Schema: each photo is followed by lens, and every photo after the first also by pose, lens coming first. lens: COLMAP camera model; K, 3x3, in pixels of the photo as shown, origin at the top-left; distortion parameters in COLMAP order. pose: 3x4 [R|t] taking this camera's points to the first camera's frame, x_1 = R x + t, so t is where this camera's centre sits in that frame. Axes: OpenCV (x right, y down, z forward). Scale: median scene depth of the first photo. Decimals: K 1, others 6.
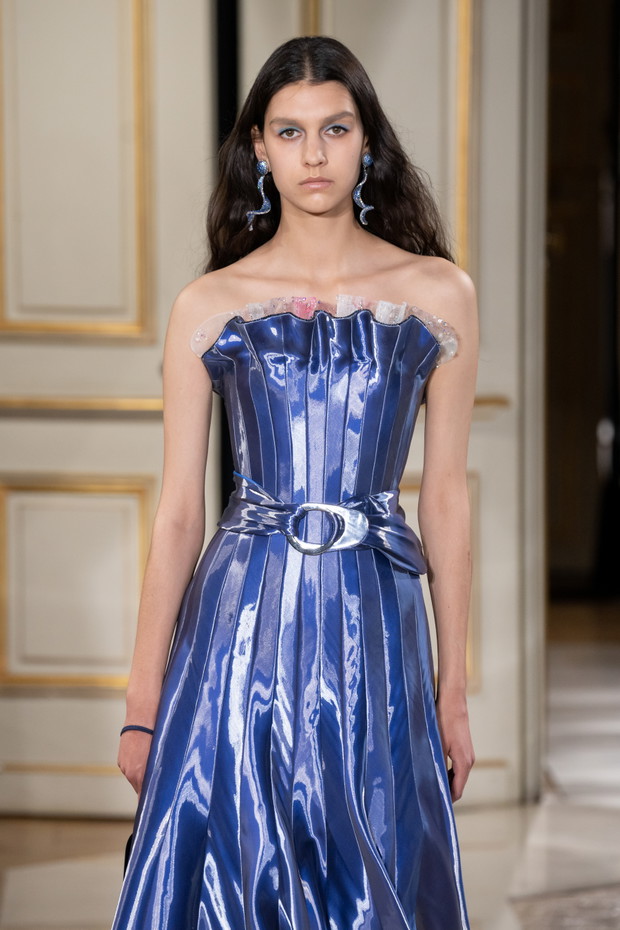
lens RADIAL K [[5134.1, 0, 306.0], [0, 5134.1, 427.8], [0, 0, 1]] dist [1.547693, -1.323238]
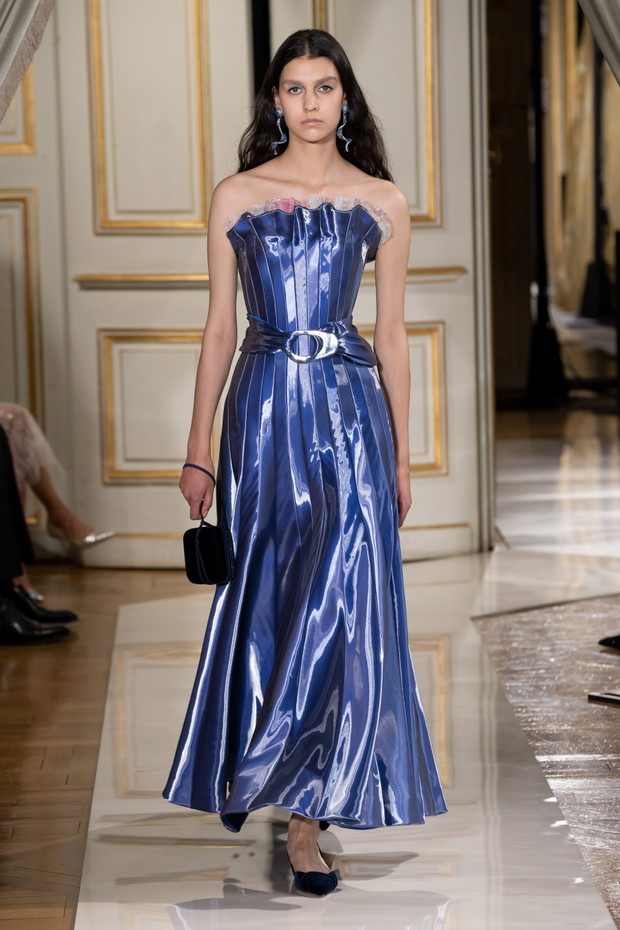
lens RADIAL K [[4085.4, 0, 310.0], [0, 4085.4, 465.0], [0, 0, 1]] dist [-0.085165, 2.316087]
pose [[0.999701, -0.022322, -0.010025, 0.011118], [0.022709, 0.998929, 0.040312, 0.003753], [0.009114, -0.040527, 0.999137, -0.192145]]
